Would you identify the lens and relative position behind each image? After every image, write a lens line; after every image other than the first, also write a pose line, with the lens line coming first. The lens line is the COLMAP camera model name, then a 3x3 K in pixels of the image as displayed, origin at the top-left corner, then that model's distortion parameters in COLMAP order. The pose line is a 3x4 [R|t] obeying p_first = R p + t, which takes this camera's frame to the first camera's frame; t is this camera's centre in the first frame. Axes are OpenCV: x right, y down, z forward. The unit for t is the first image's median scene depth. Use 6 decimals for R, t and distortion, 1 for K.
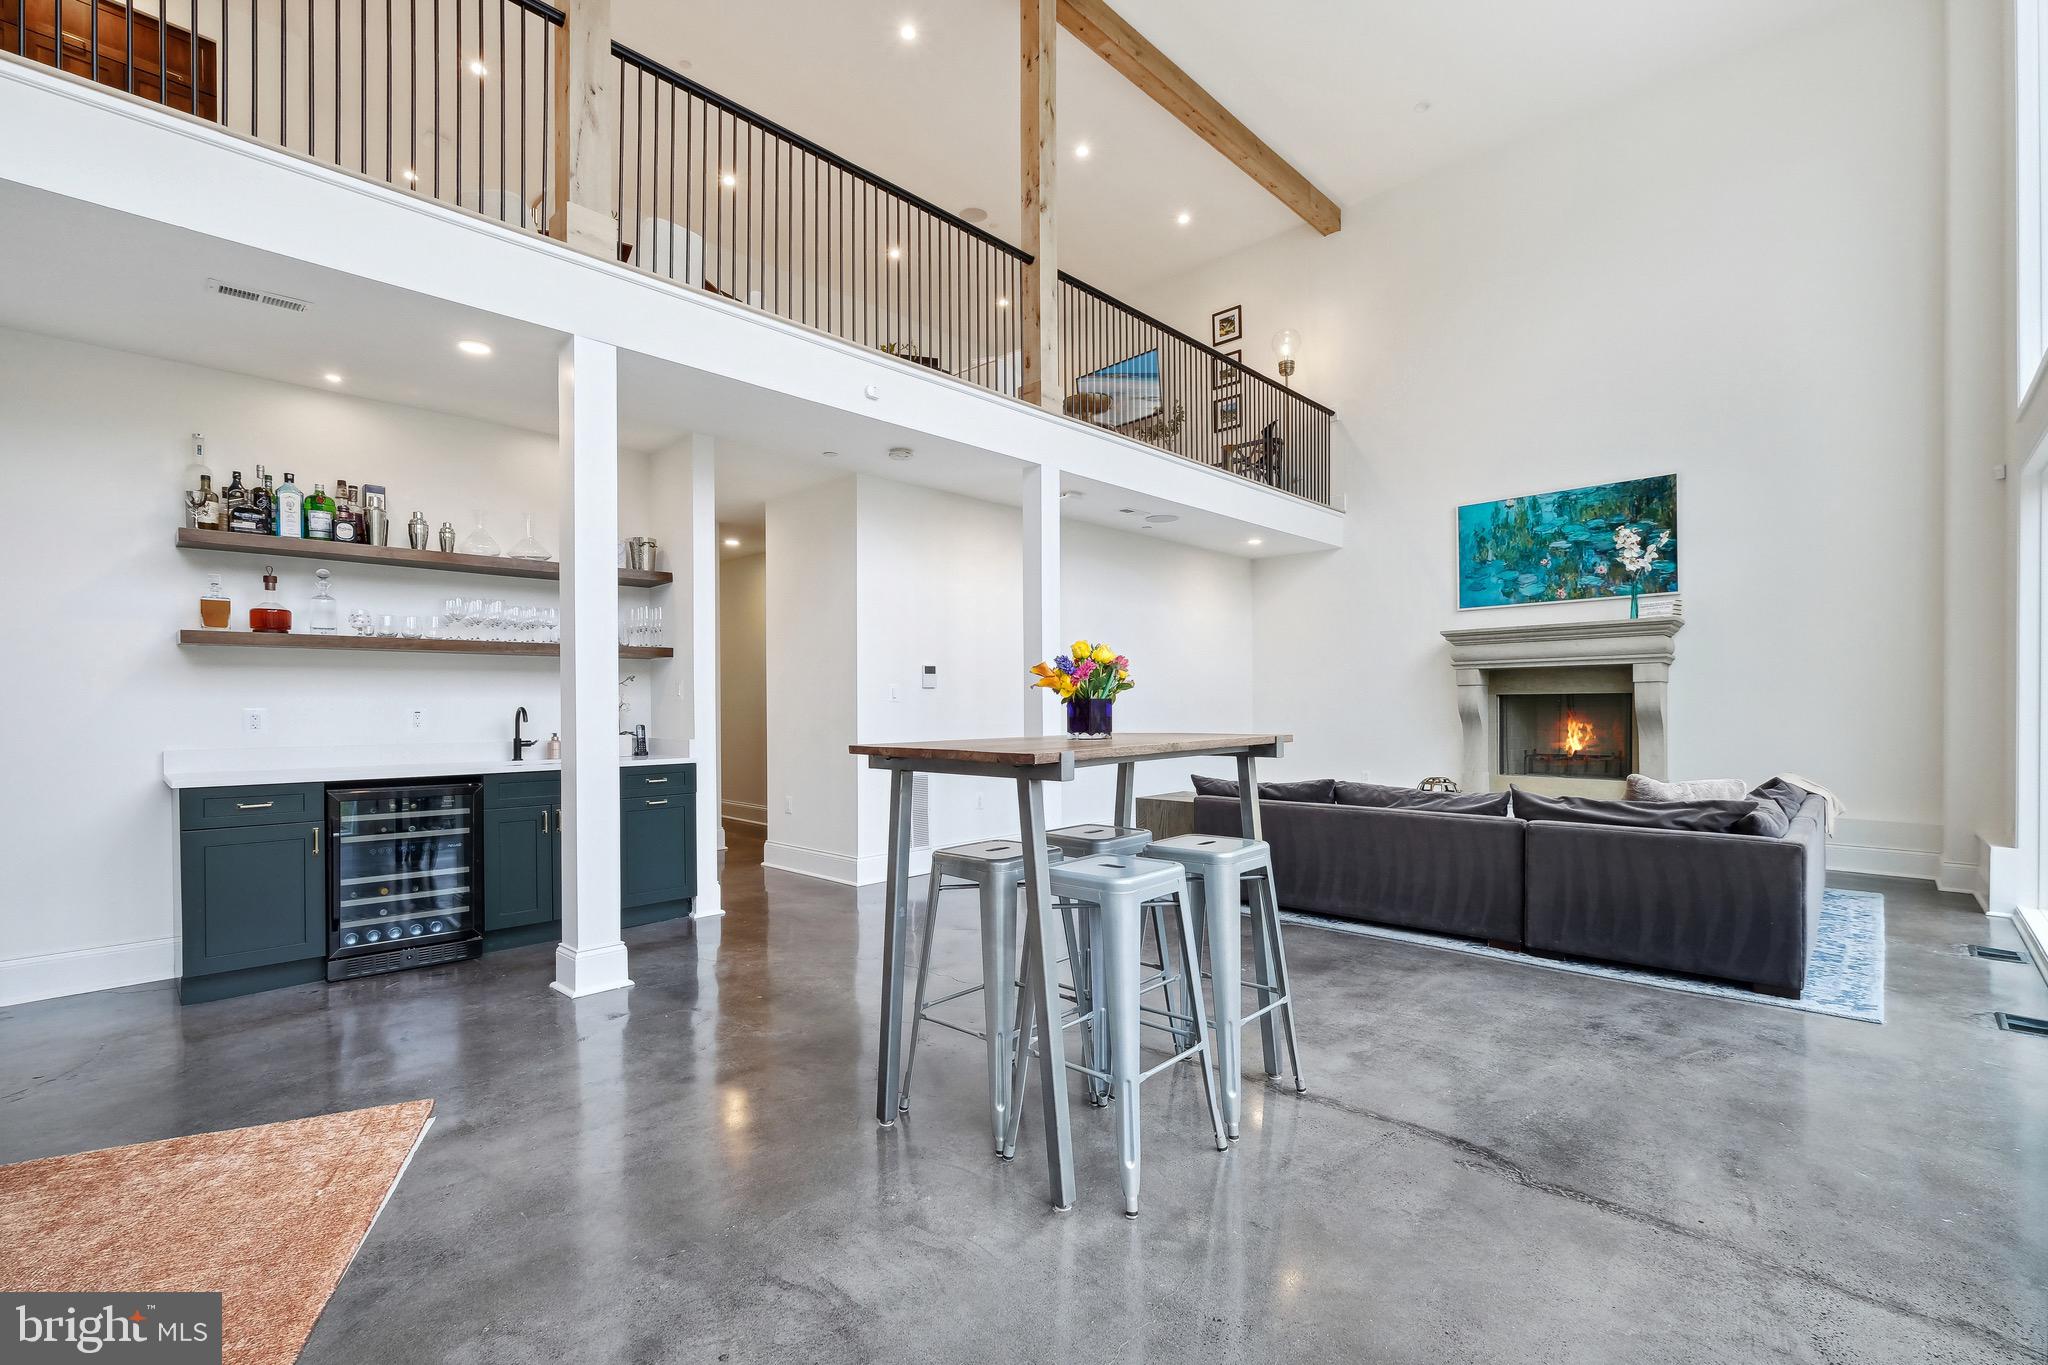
lens RADIAL K [[926.1, 0, 1043.5], [0, 926.1, 688.8], [0, 0, 1]] dist [-0.004132, -0.000279]
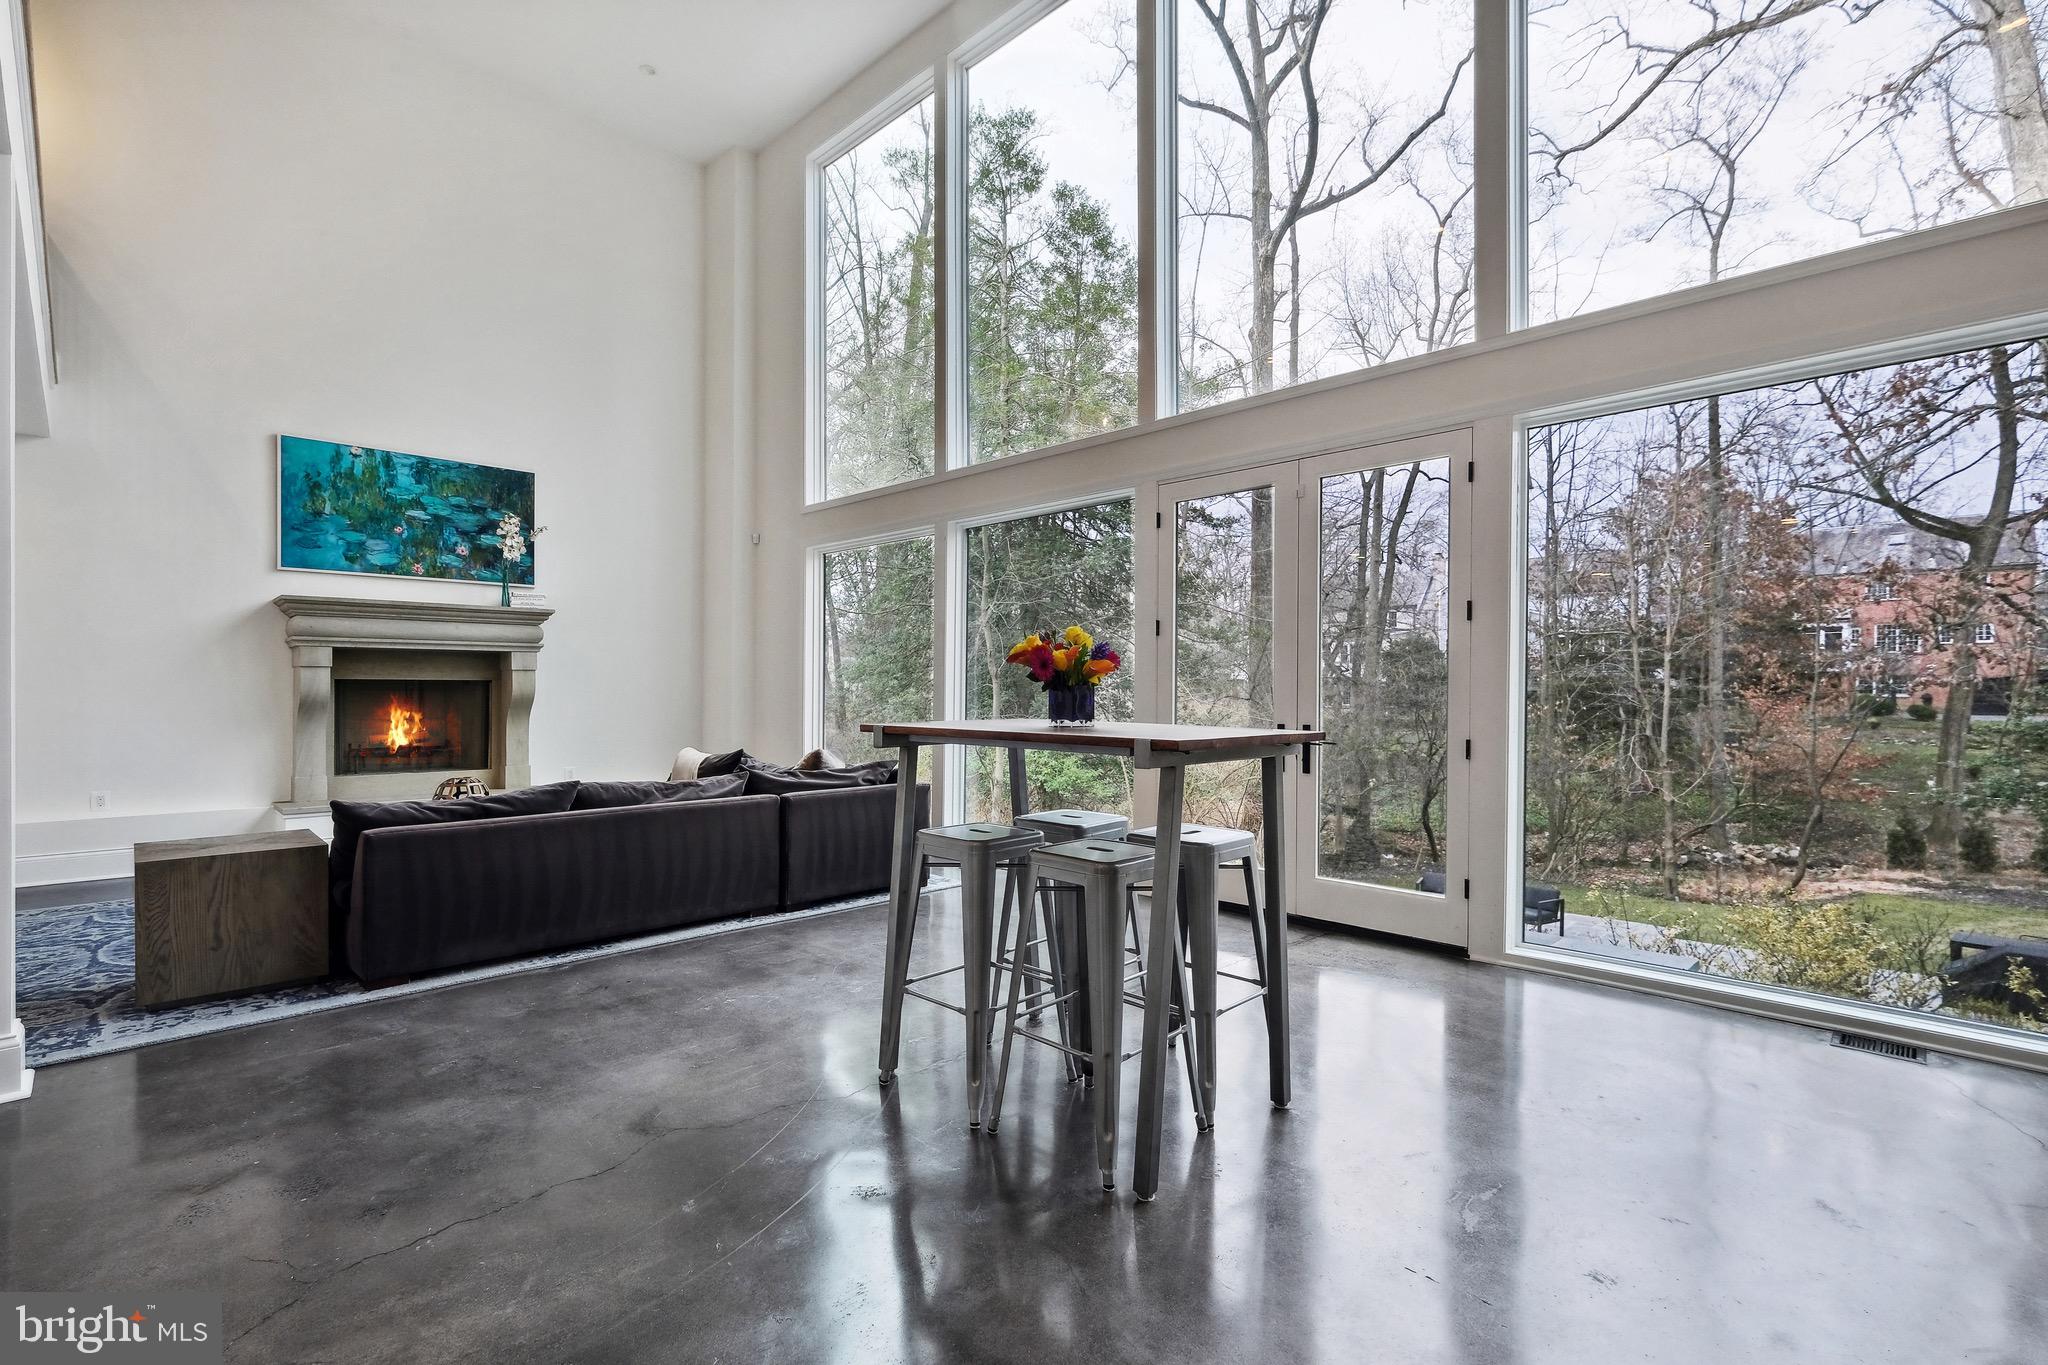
lens RADIAL K [[926.1, 0, 1043.5], [0, 926.1, 688.8], [0, 0, 1]] dist [-0.004132, -0.000279]
pose [[-0.009540, 0.006063, 0.999936, -0.350025], [-0.017967, 0.999819, -0.006234, 0.008757], [-0.999793, -0.018026, -0.009429, 0.397765]]
